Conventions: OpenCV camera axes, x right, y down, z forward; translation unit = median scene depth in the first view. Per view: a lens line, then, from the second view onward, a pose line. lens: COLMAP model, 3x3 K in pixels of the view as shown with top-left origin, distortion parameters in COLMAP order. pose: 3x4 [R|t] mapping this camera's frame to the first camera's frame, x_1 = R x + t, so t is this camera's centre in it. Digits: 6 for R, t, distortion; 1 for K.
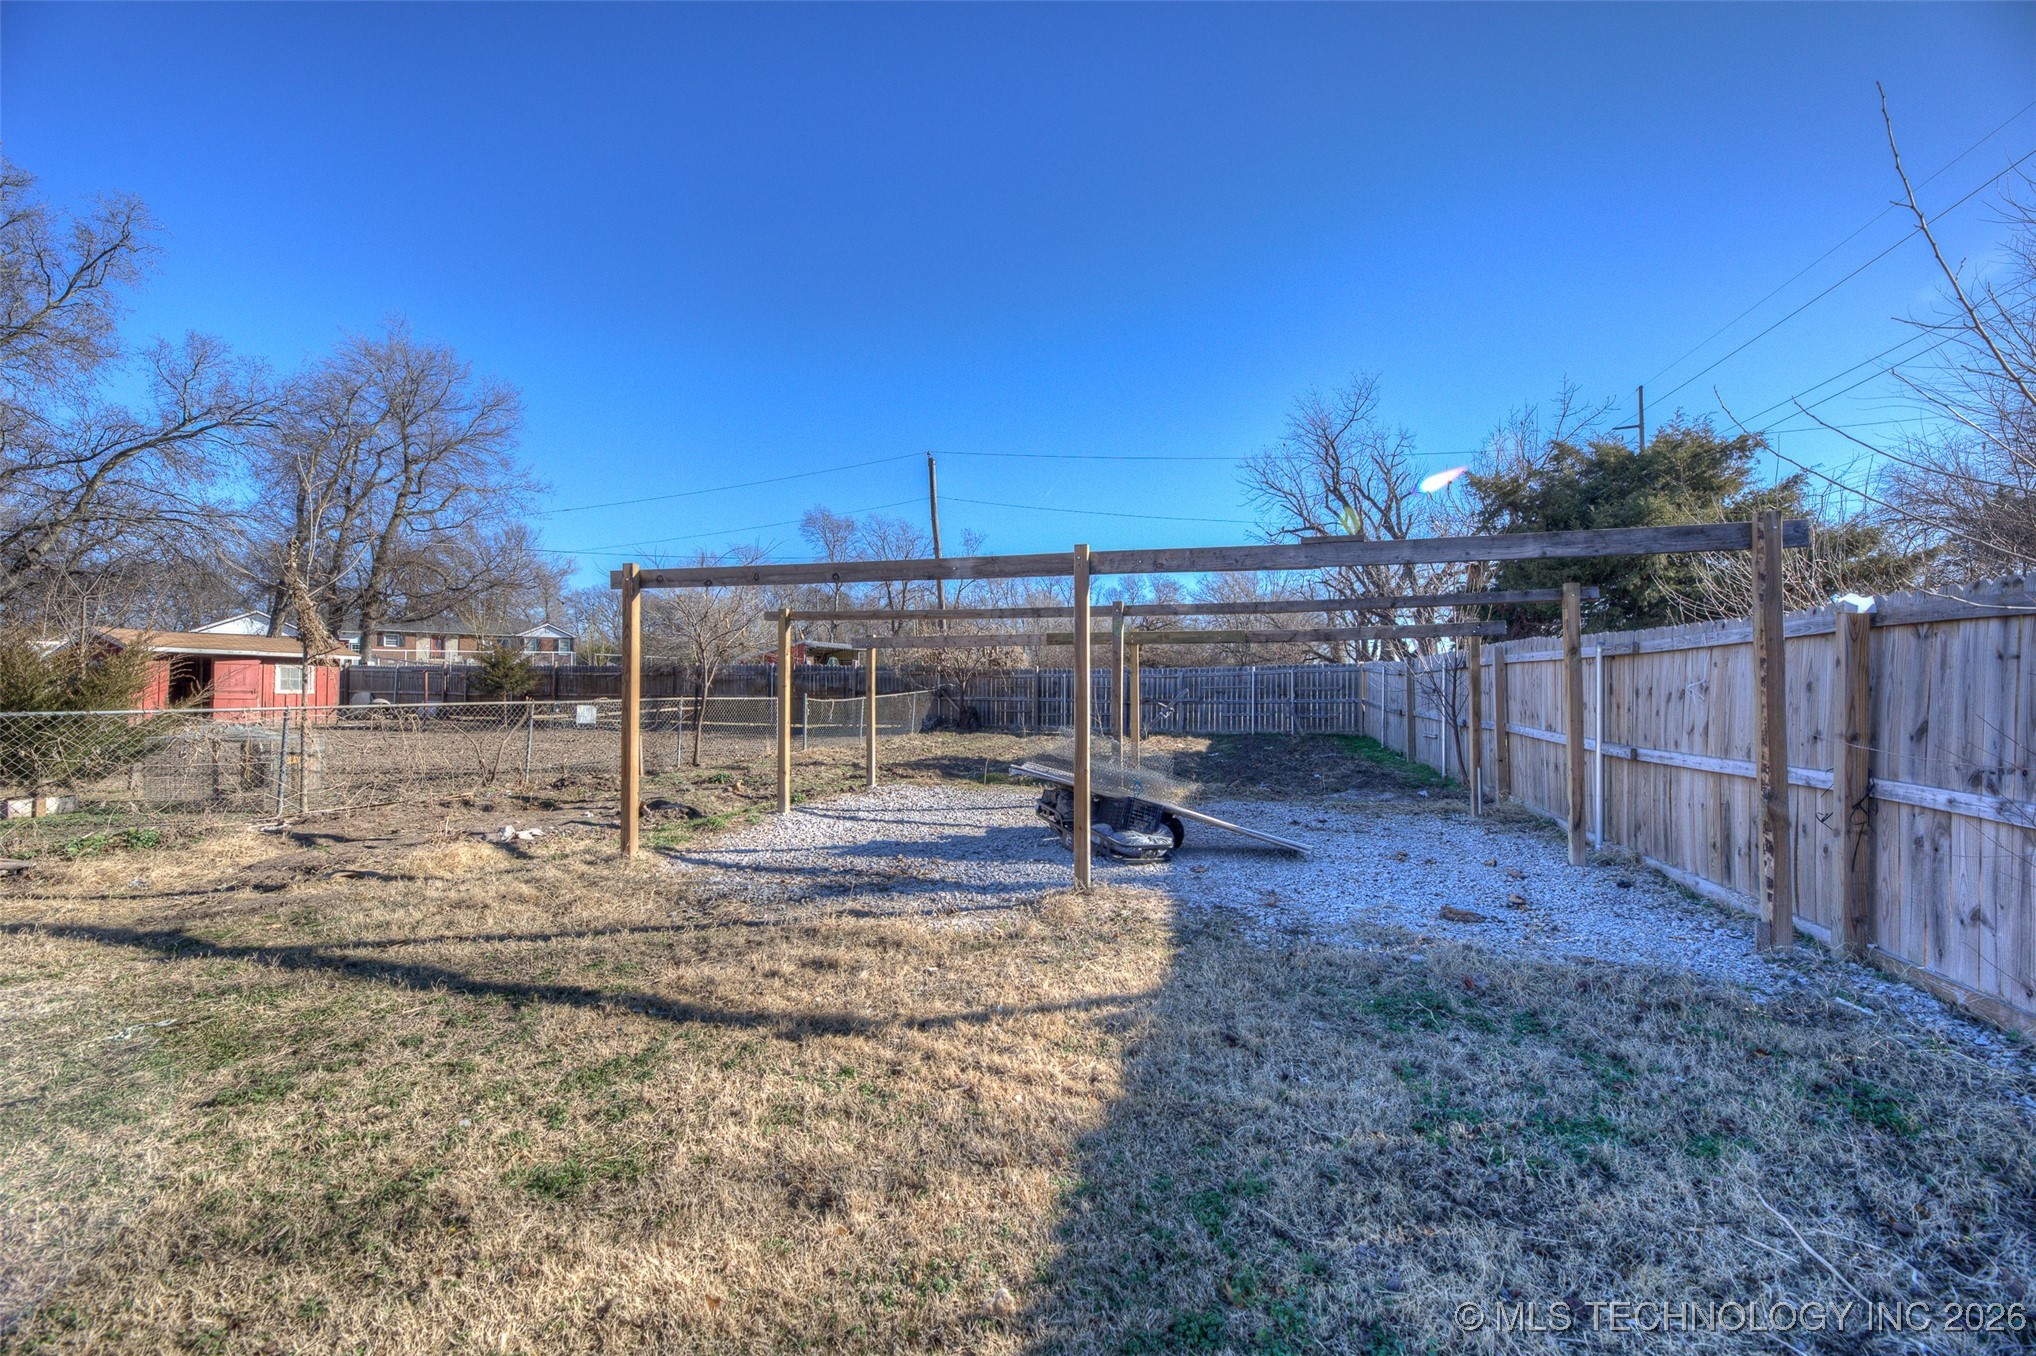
lens RADIAL K [[829.9, 0, 1009.3], [0, 829.9, 685.5], [0, 0, 1]] dist [0.011875, -0.003640]
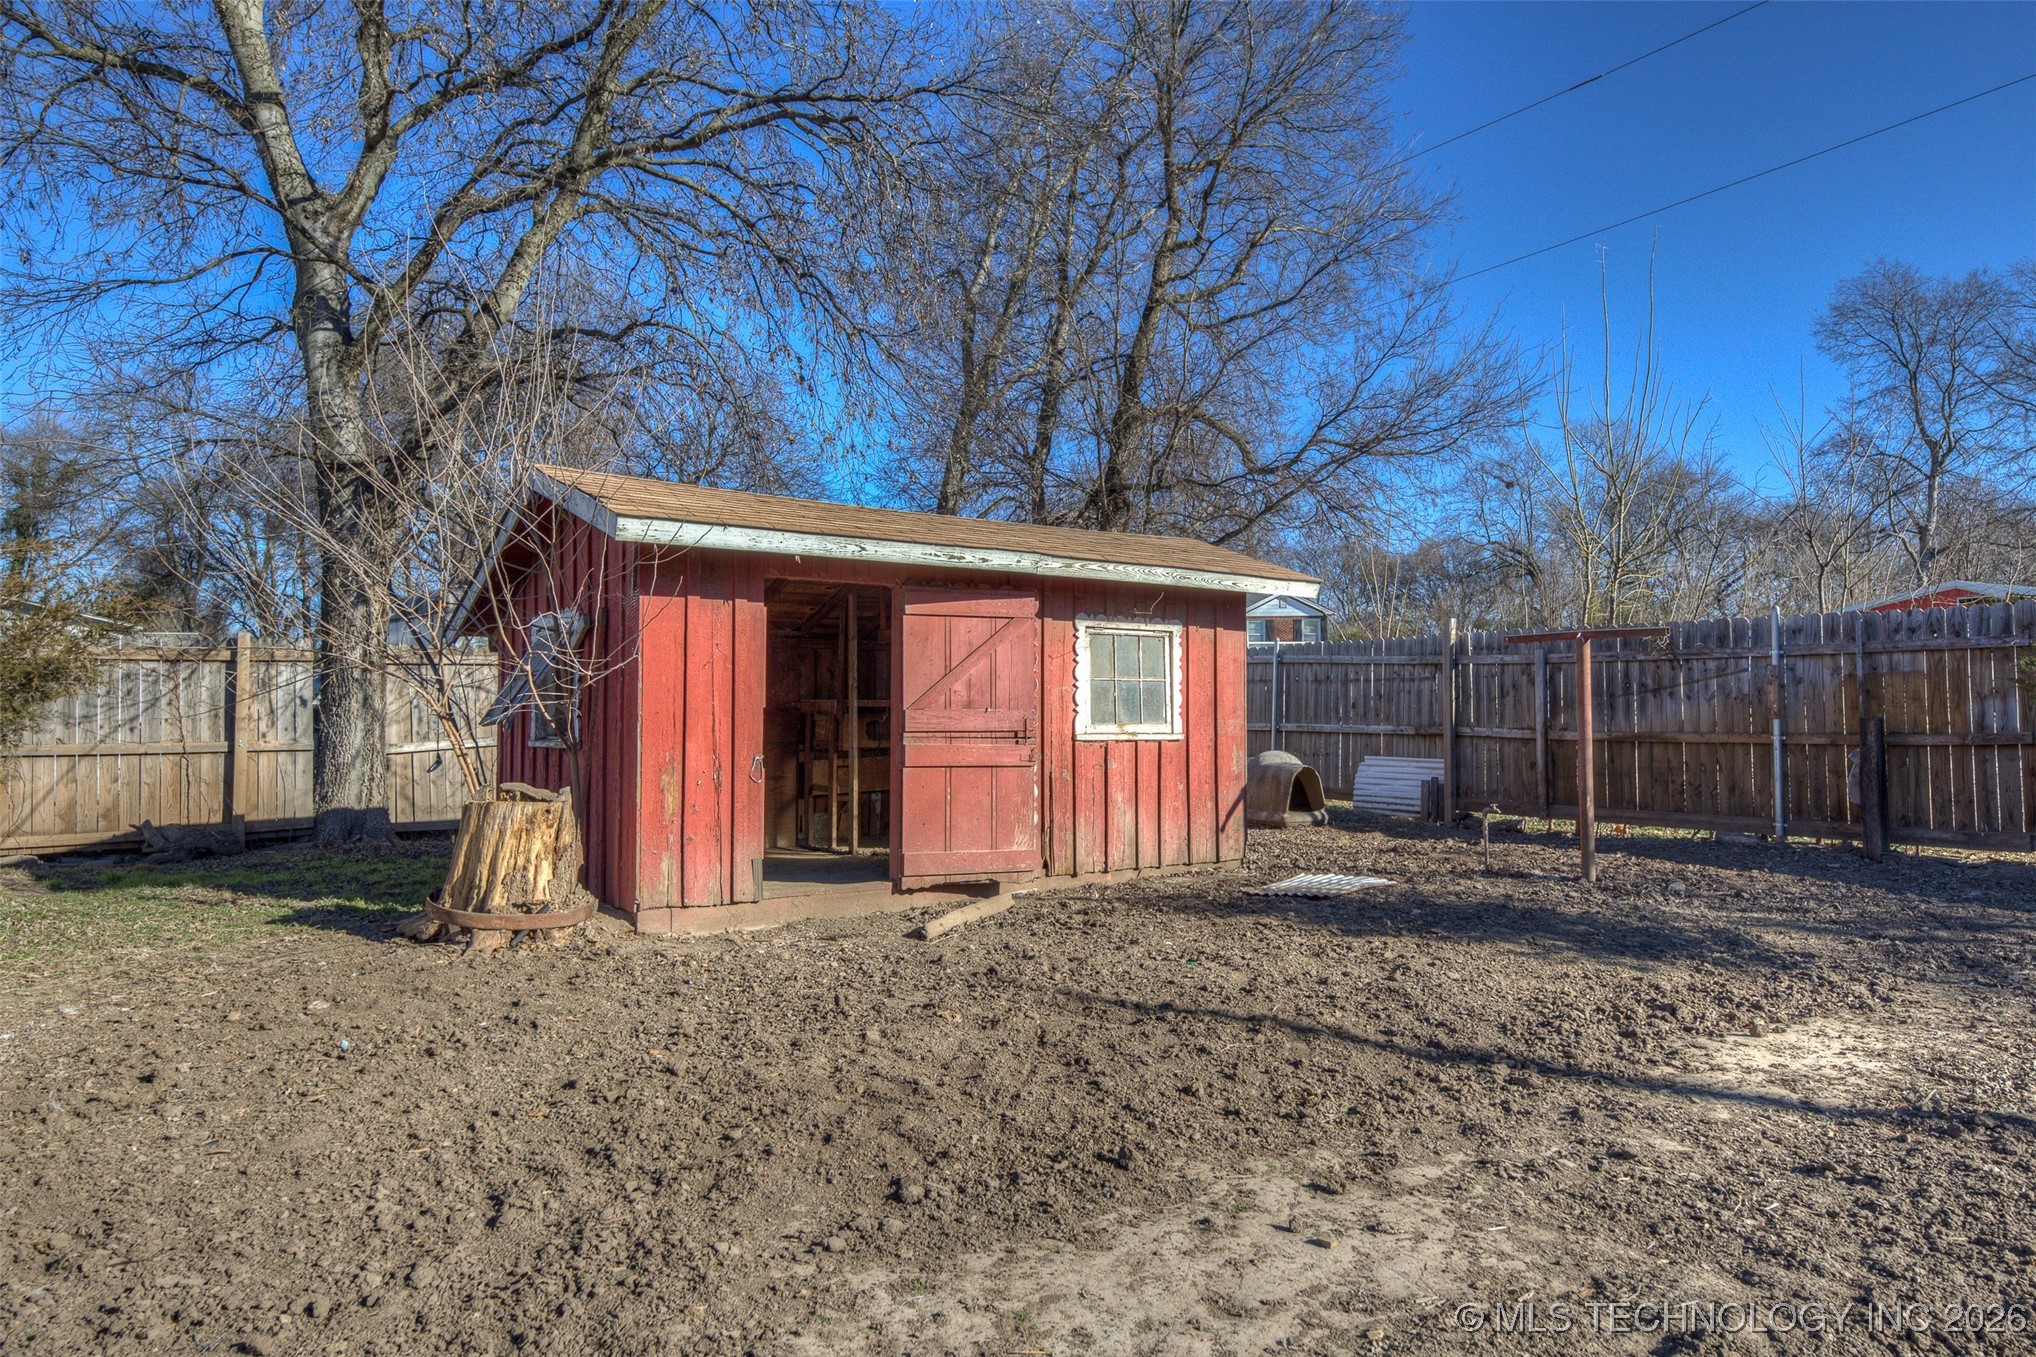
lens RADIAL K [[1318.1, 0, 1018.0], [0, 1318.1, 678.5], [0, 0, 1]] dist [0.052071, -0.000884]
pose [[0.820836, -0.022243, -0.570730, -0.415890], [0.010365, 0.999657, -0.024053, 0.000592], [0.571070, 0.013828, 0.820785, 0.417876]]
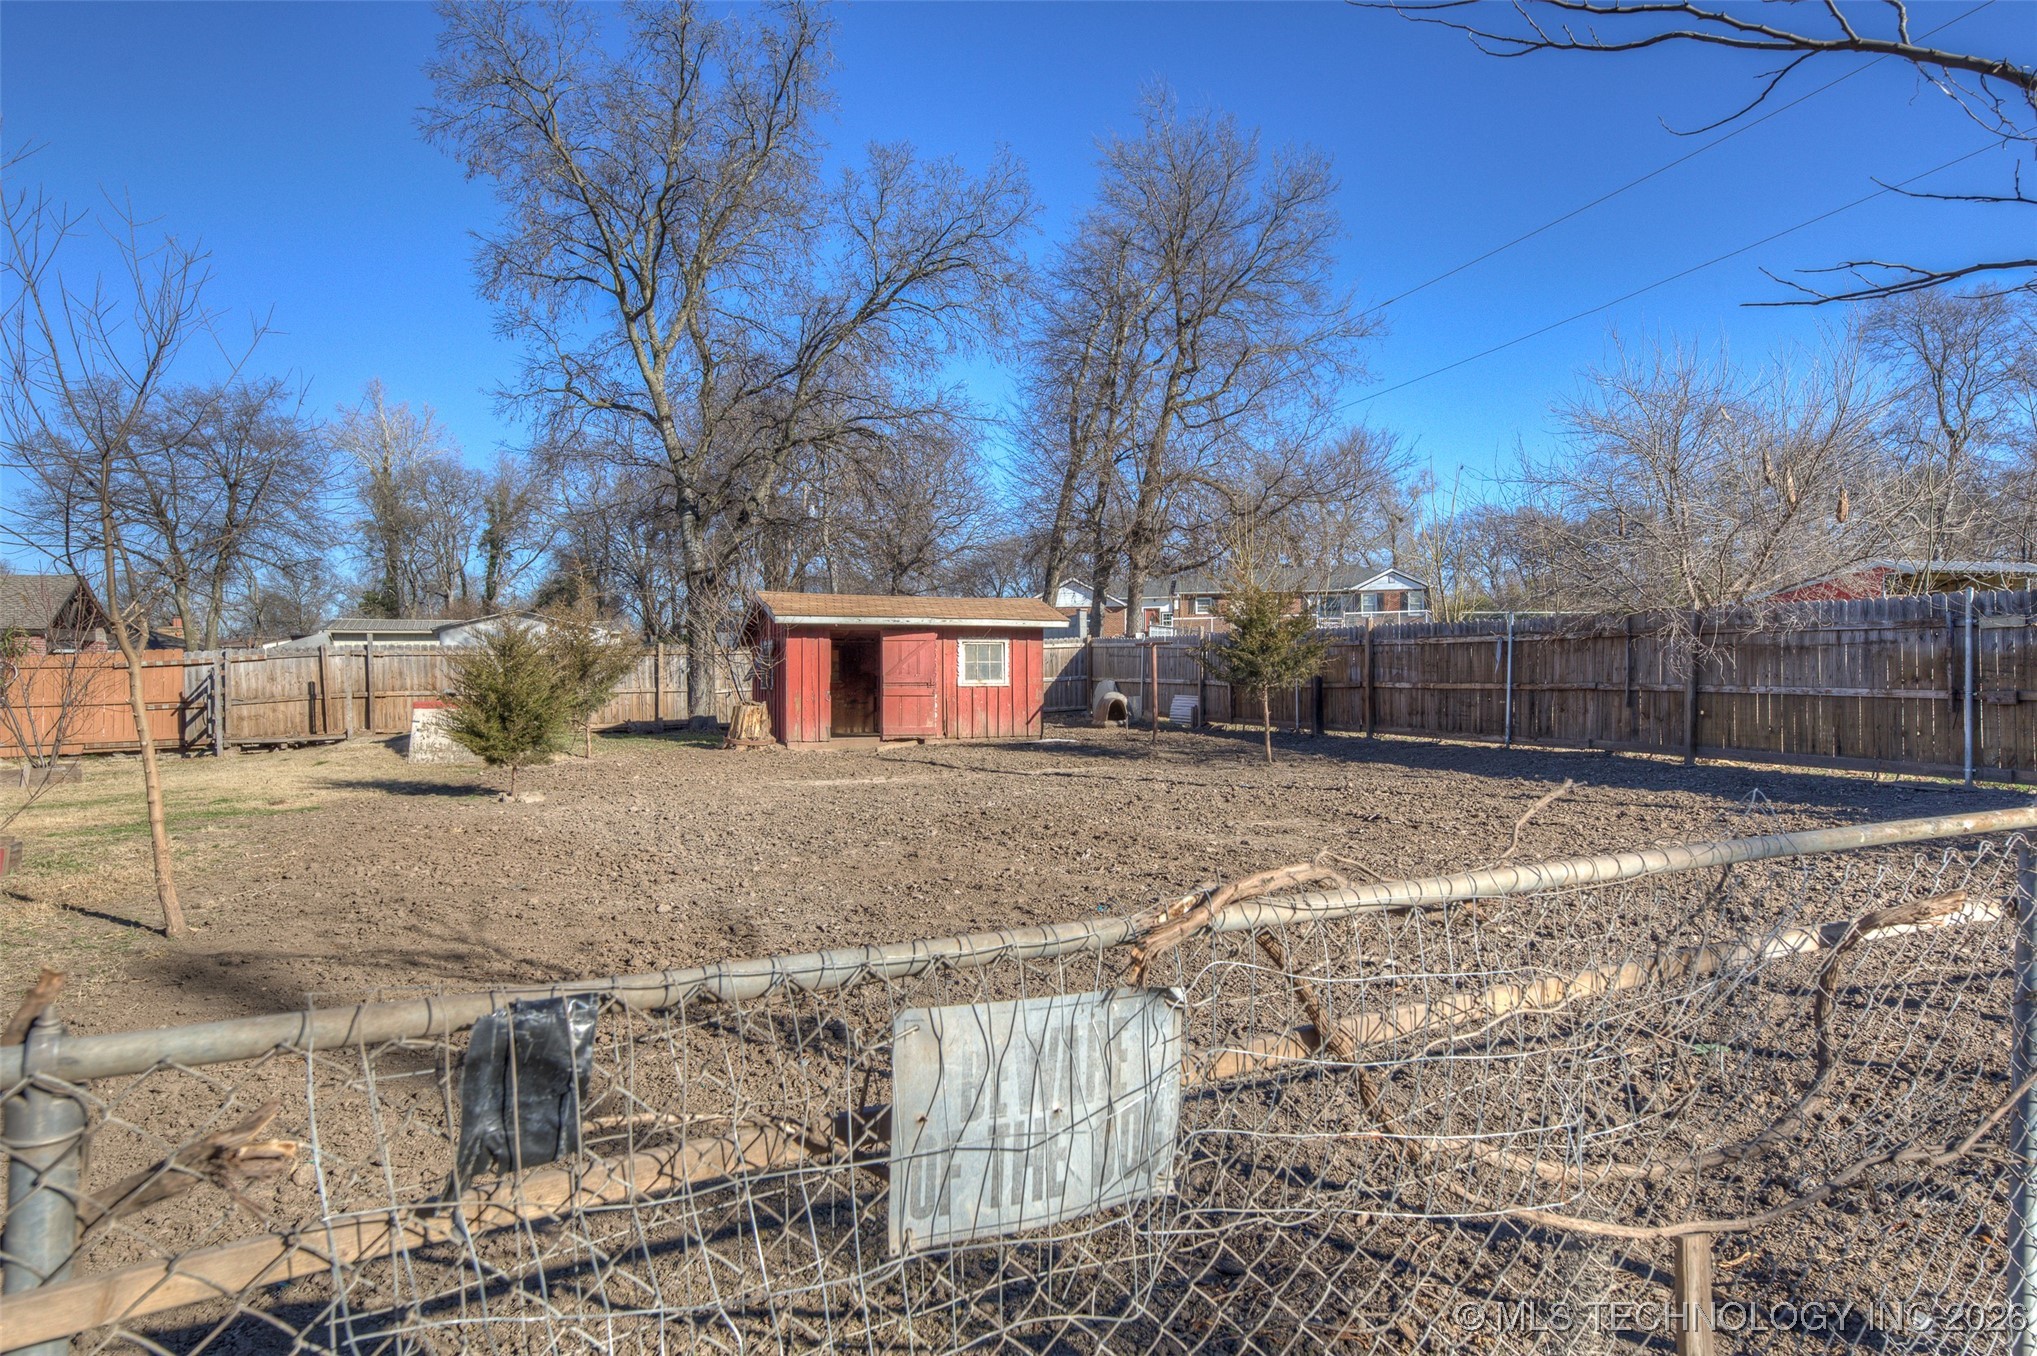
lens RADIAL K [[1205.9, 0, 1018.5], [0, 1205.9, 678.0], [0, 0, 1]] dist [0.024141, -0.000320]
pose [[0.684337, -0.005539, -0.729145, -0.120888], [0.016691, 0.999828, 0.008070, -0.001774], [0.728975, -0.017692, 0.684312, 0.259058]]
